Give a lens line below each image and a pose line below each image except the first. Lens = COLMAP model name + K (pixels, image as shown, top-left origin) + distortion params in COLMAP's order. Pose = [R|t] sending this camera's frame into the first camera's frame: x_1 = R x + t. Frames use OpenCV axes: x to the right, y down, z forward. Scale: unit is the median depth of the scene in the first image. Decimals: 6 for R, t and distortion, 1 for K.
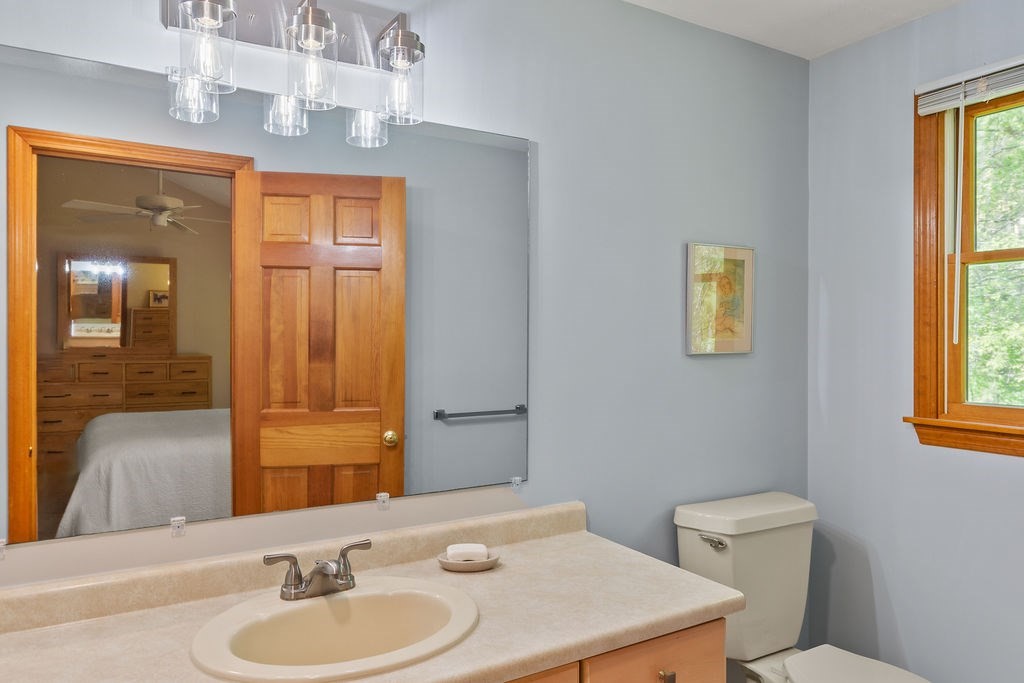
lens RADIAL K [[693.6, 0, 512.8], [0, 693.6, 337.5], [0, 0, 1]] dist [-0.000804, 0.005098]
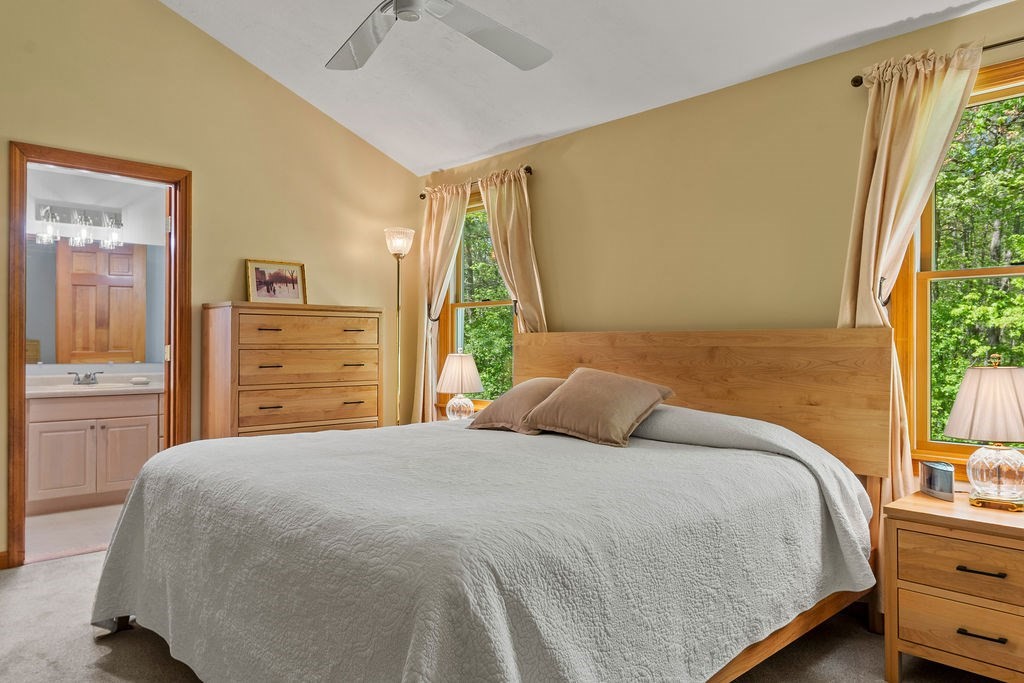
lens RADIAL K [[693.6, 0, 511.8], [0, 693.6, 336.9], [0, 0, 1]] dist [-0.000804, 0.005098]
pose [[0.979520, -0.001921, 0.201339, 0.541136], [0.004449, 0.999917, -0.012101, 0.091182], [-0.201299, 0.012749, 0.979447, -1.379848]]
